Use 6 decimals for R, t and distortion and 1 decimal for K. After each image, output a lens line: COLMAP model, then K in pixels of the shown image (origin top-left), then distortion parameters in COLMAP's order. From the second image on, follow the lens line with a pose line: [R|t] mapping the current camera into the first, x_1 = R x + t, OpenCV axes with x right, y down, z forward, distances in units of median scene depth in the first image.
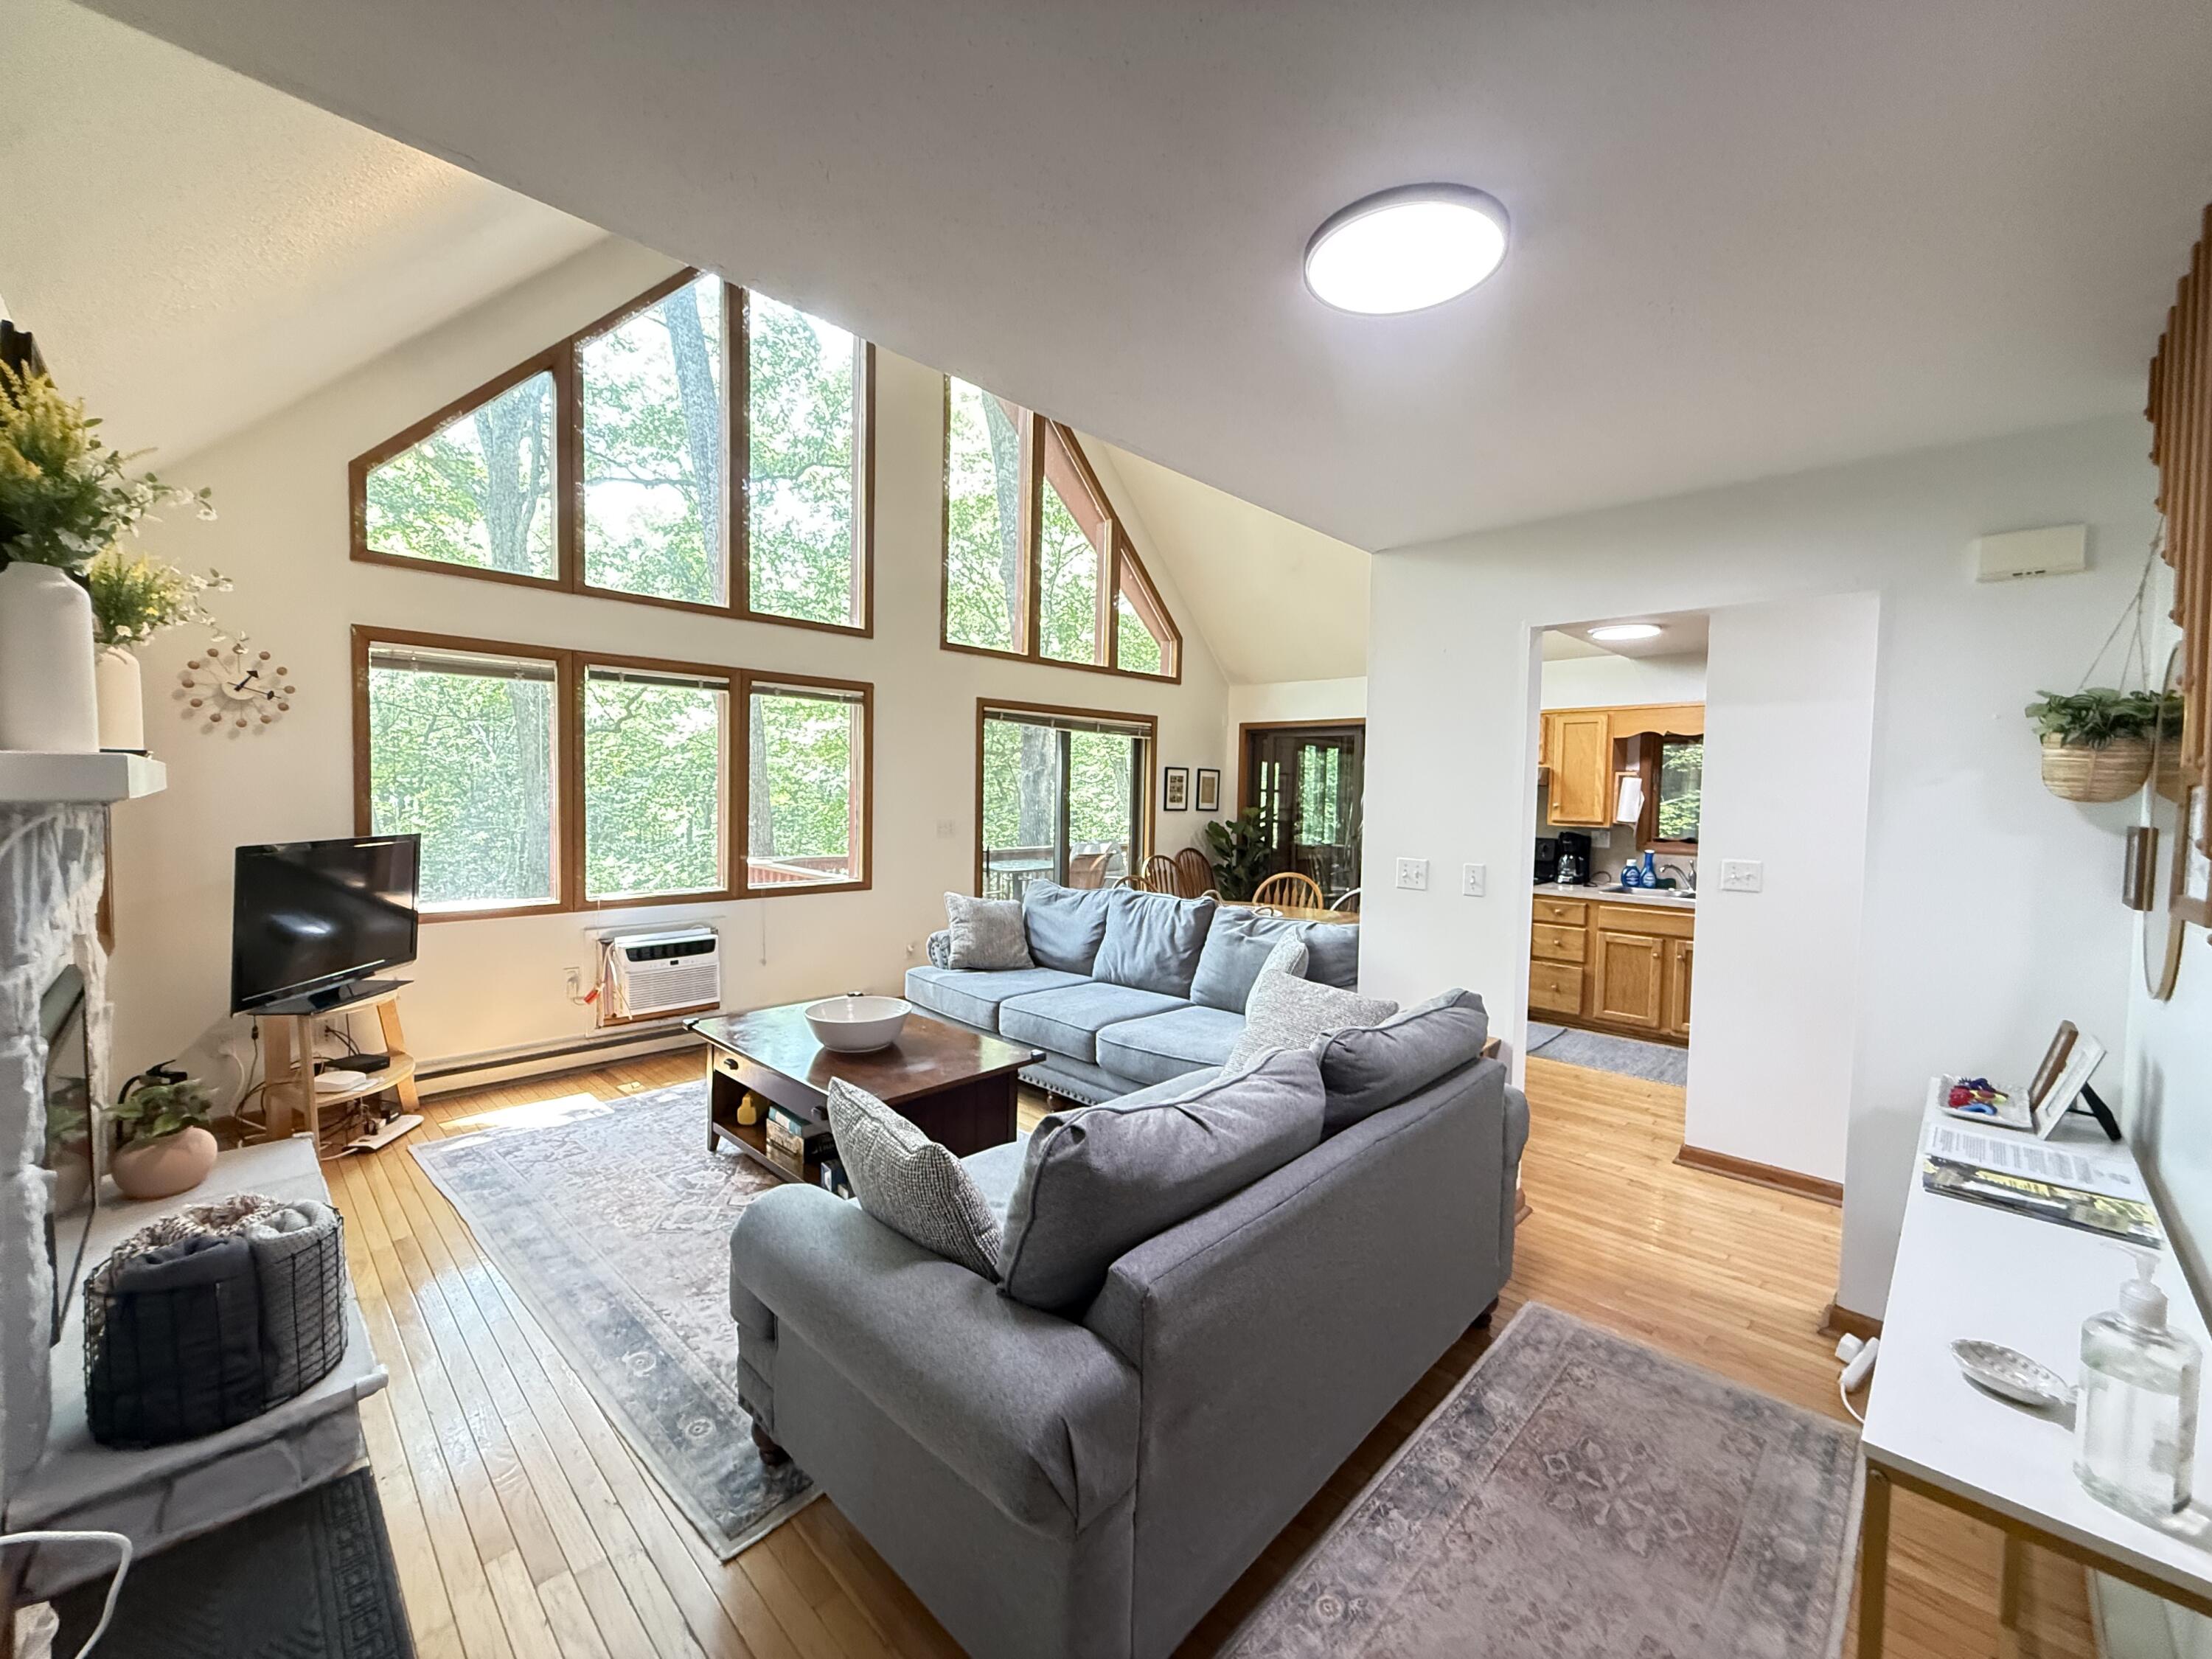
lens RADIAL K [[882.3, 0, 1096.9], [0, 882.3, 829.5], [0, 0, 1]] dist [0.000442, -0.000221]
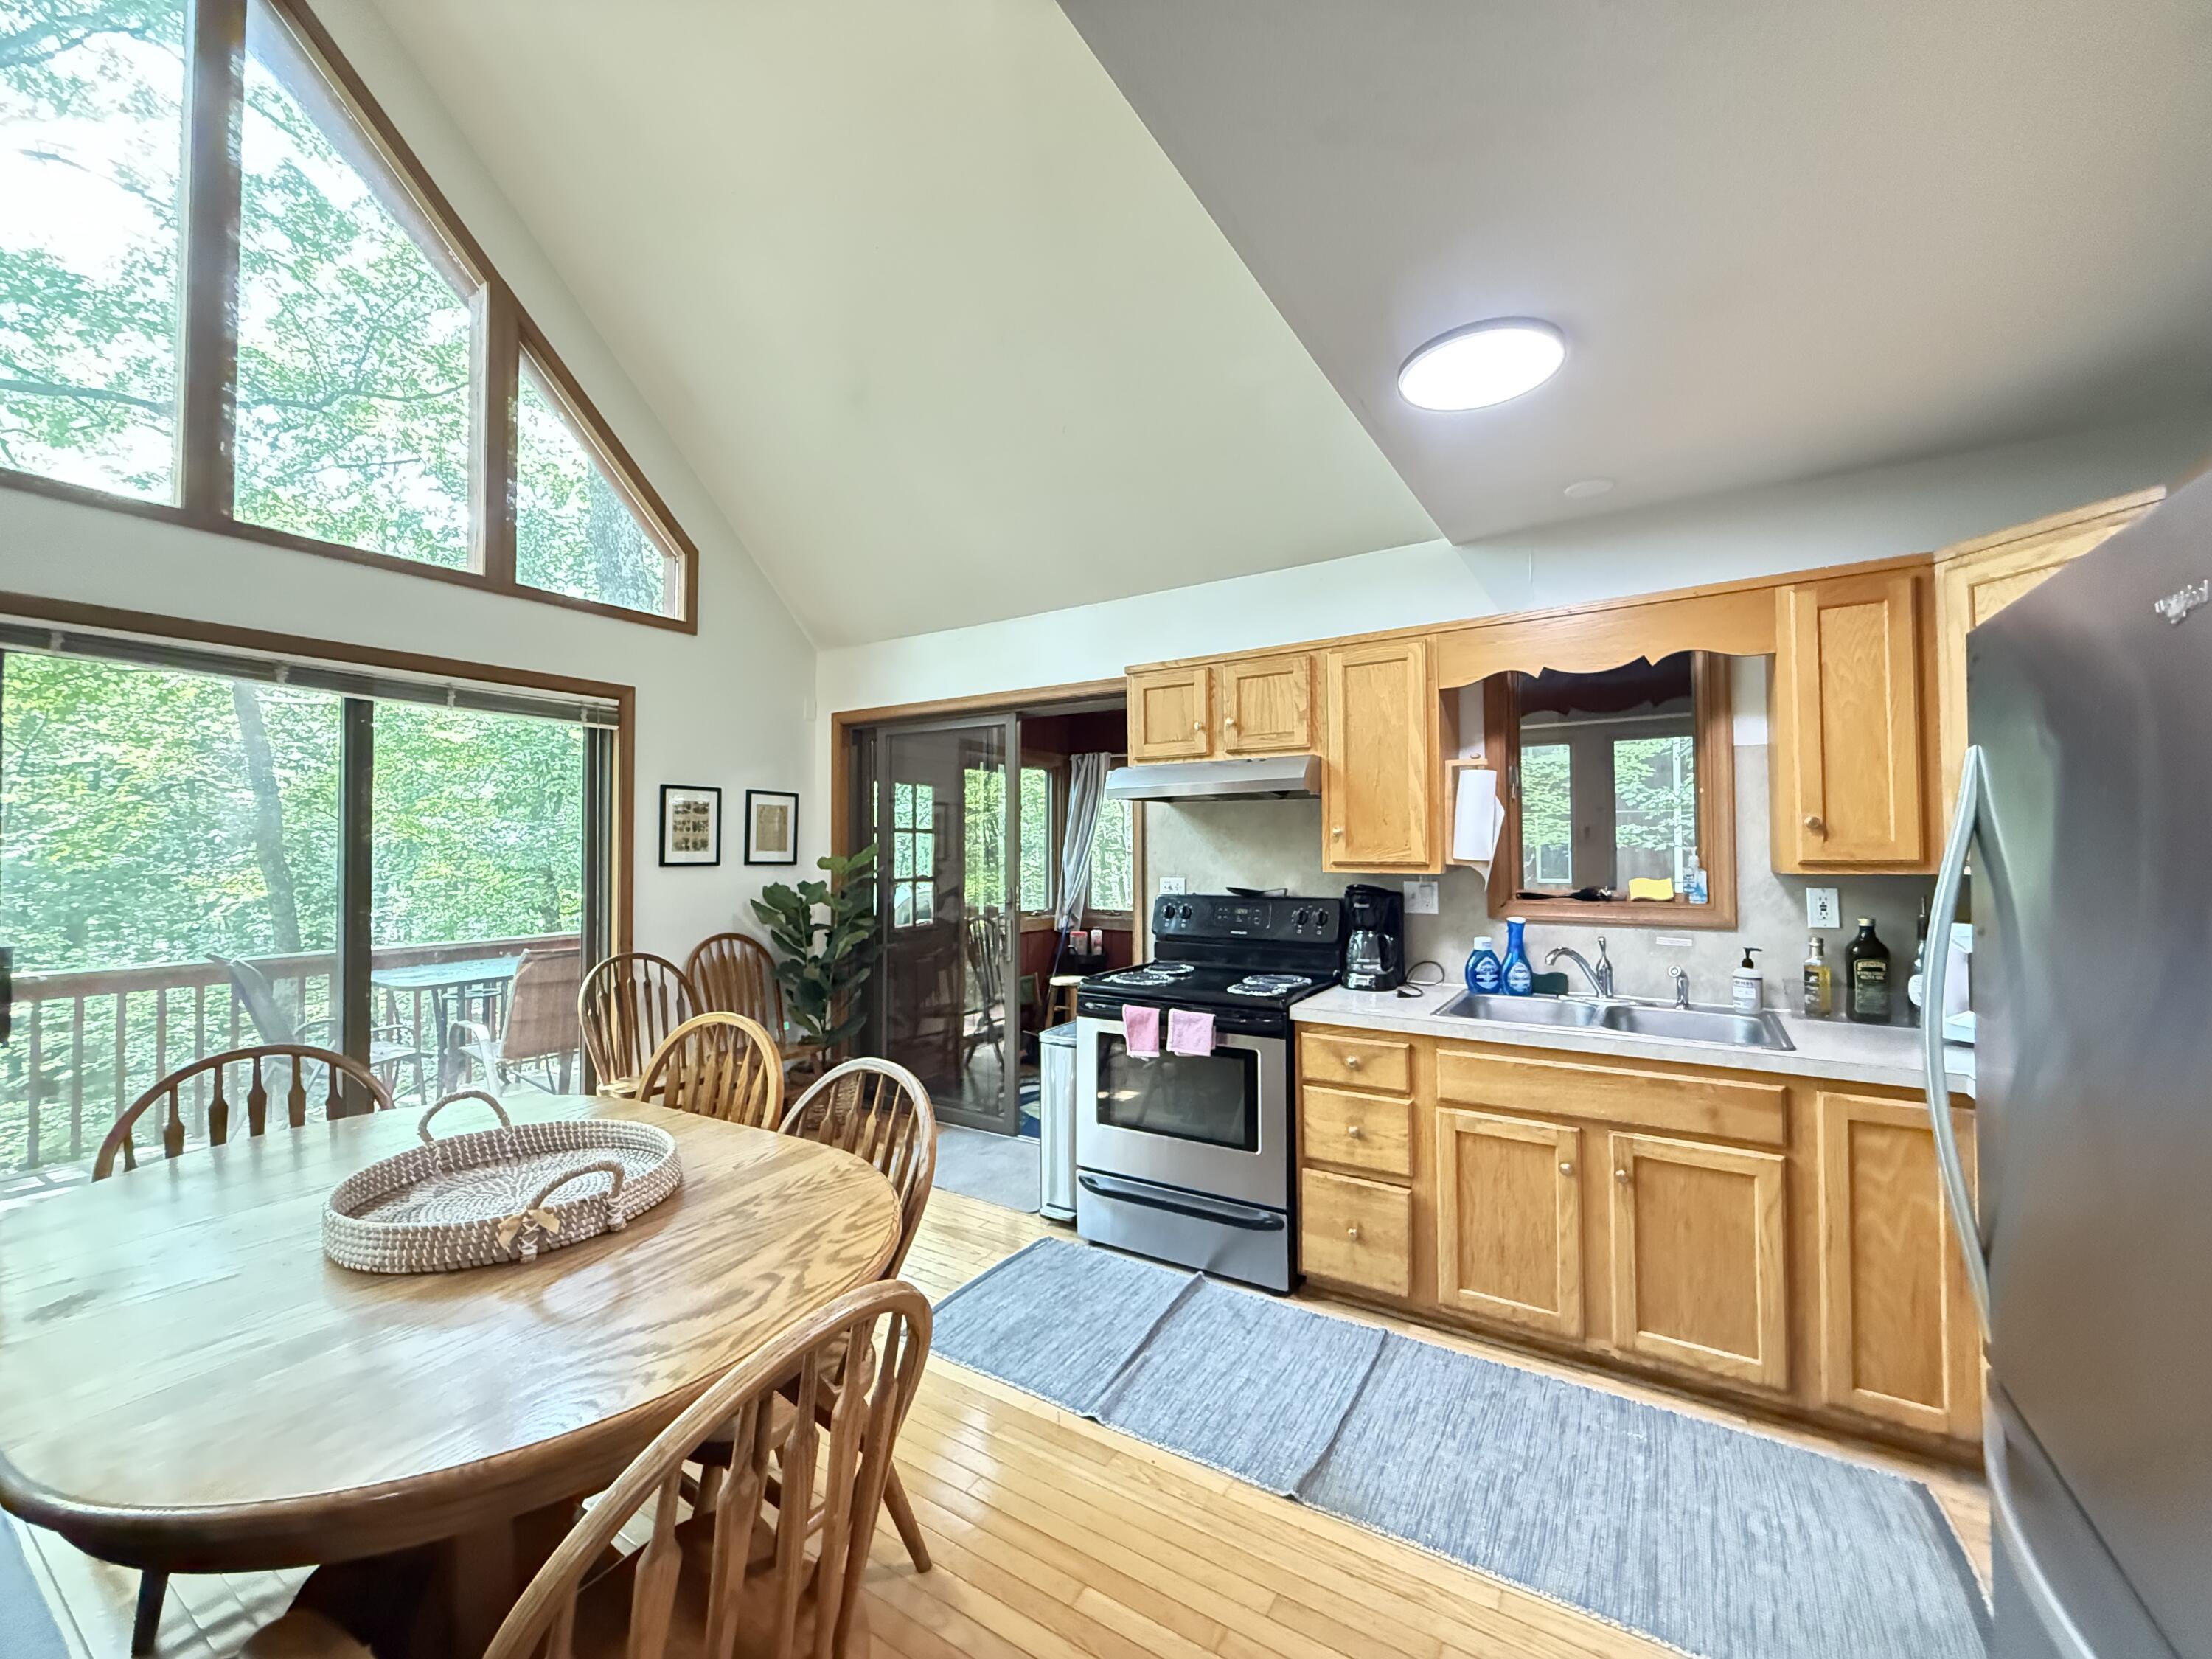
lens RADIAL K [[882.3, 0, 1096.9], [0, 882.3, 829.5], [0, 0, 1]] dist [0.000442, -0.000221]
pose [[0.977766, -0.018391, 0.208892, 0.281955], [0.032329, 0.997458, -0.063506, -0.001544], [-0.207193, 0.068847, 0.975875, 0.538728]]
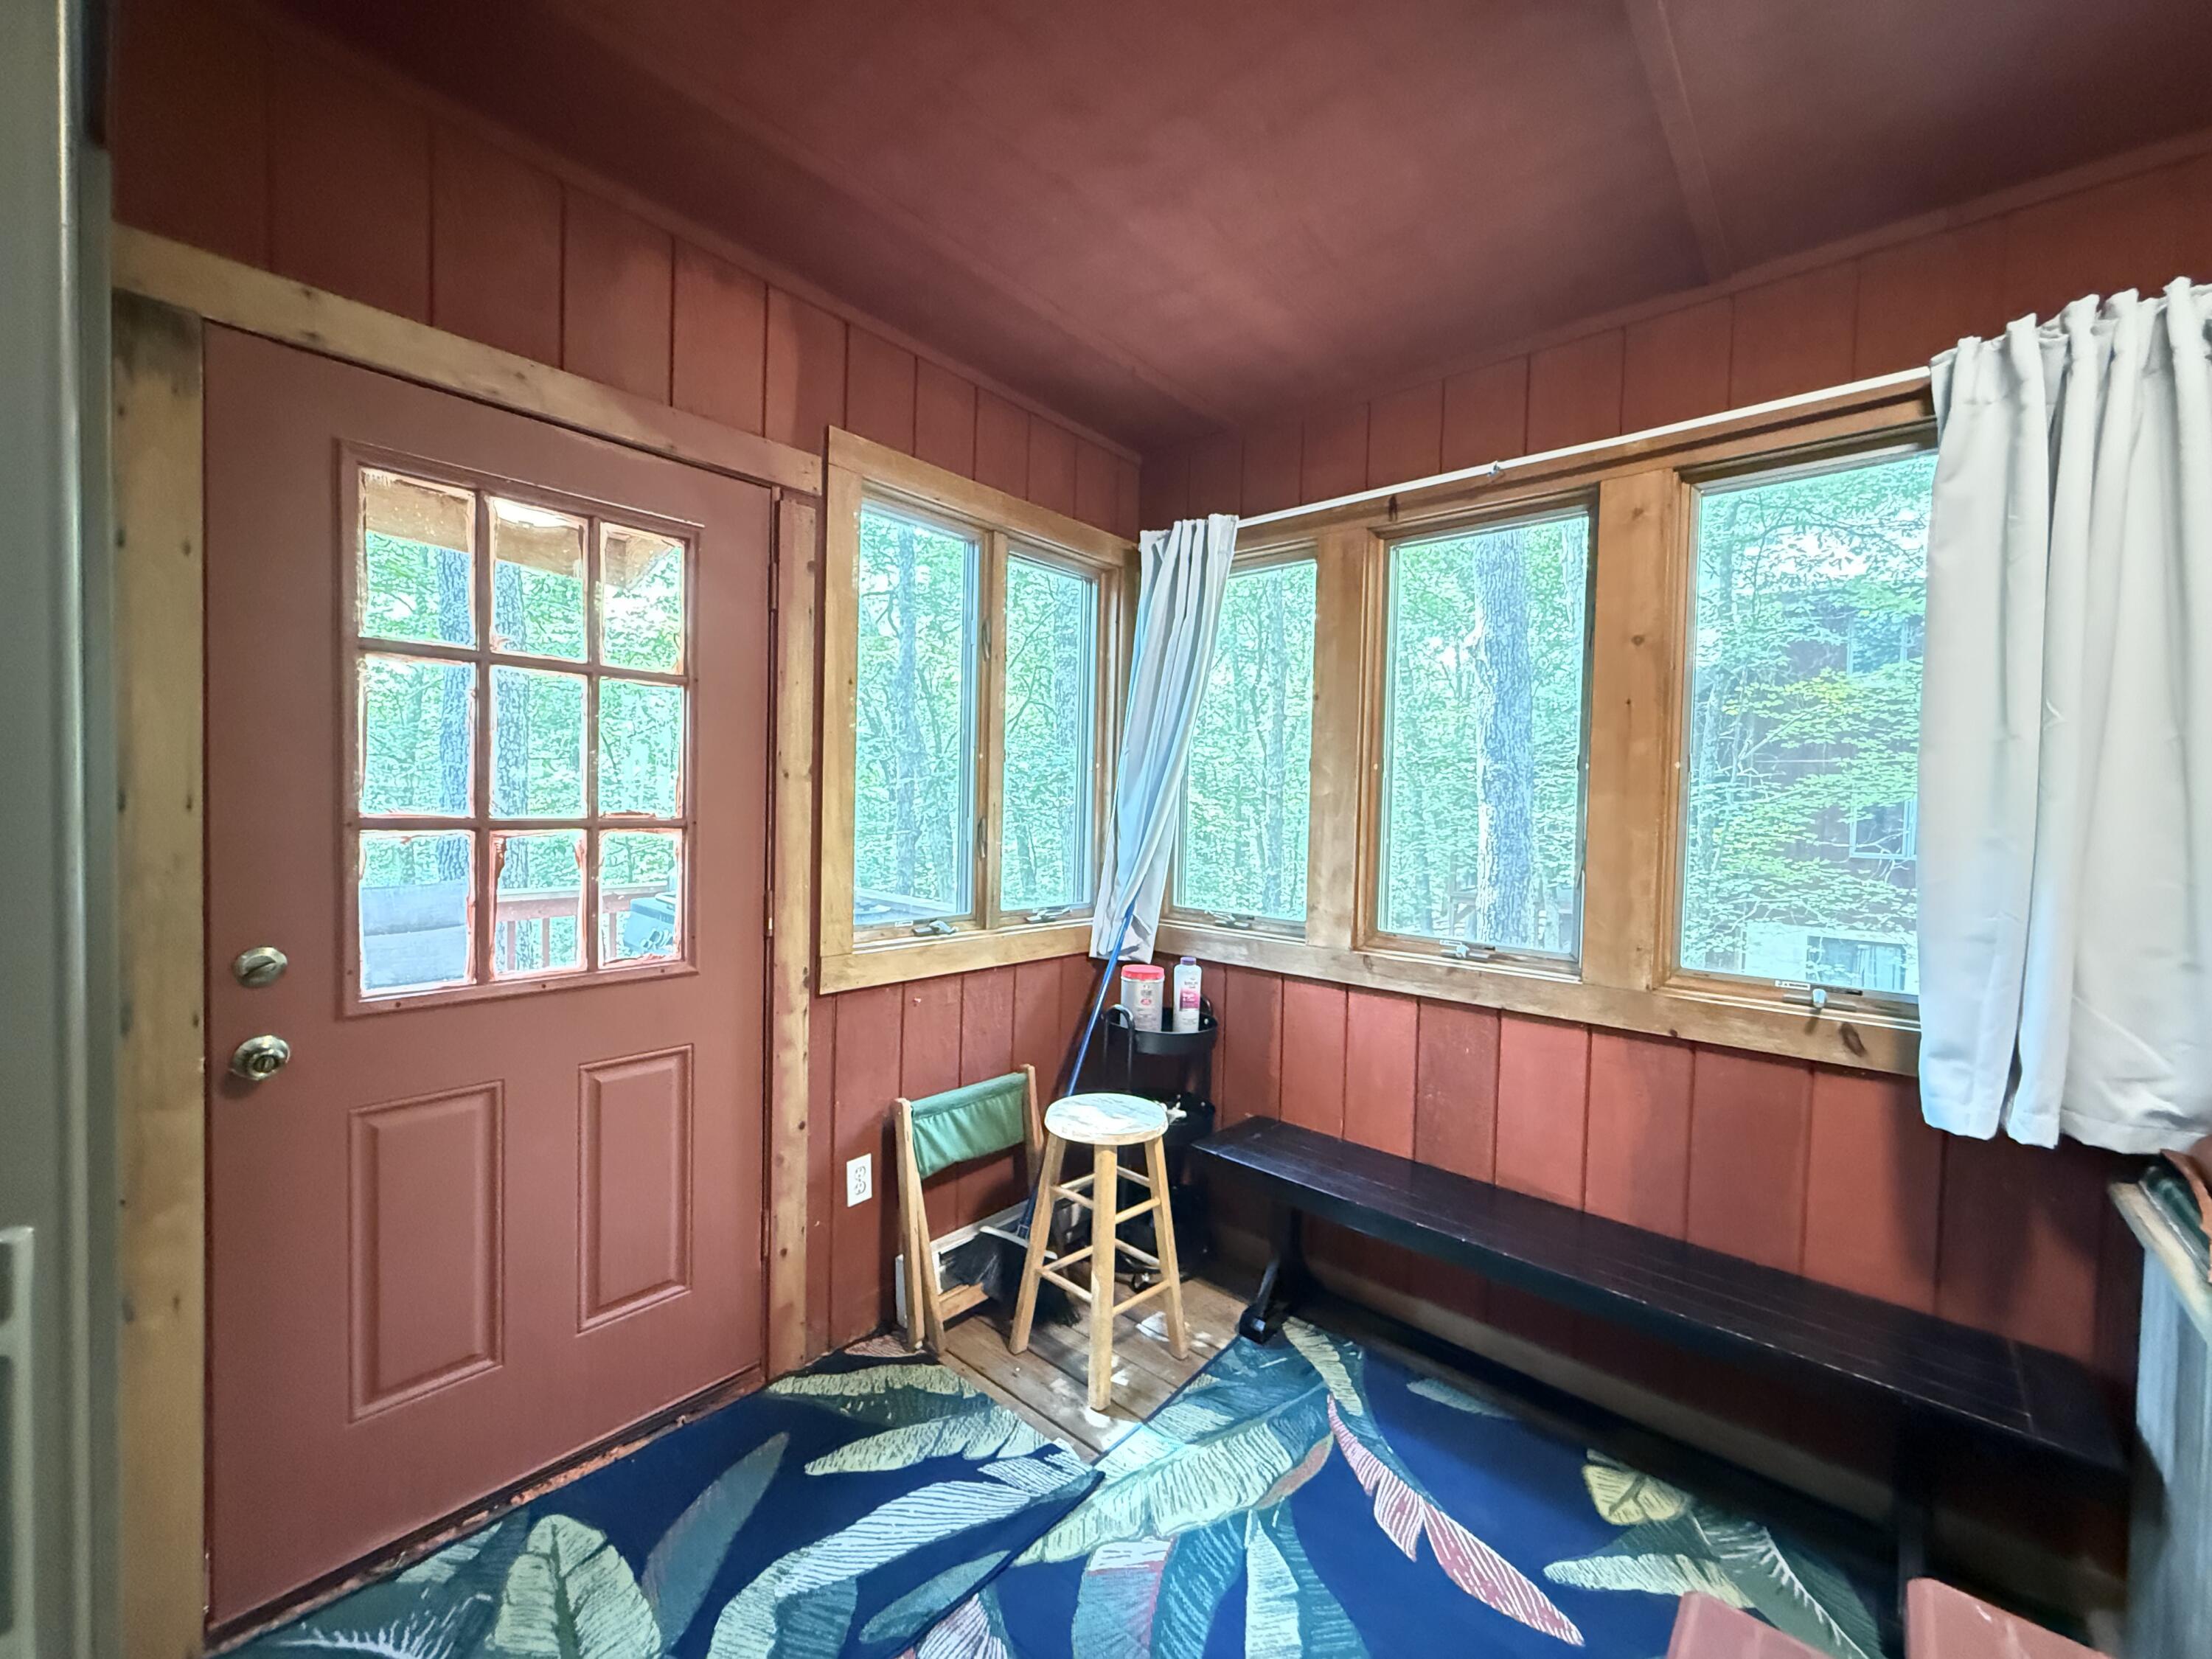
lens RADIAL K [[882.3, 0, 1096.9], [0, 882.3, 829.5], [0, 0, 1]] dist [0.000442, -0.000221]
pose [[0.995791, -0.005268, 0.091503, 0.428327], [0.005828, 0.999966, -0.005847, -0.011574], [-0.091469, 0.006355, 0.995788, 1.210938]]
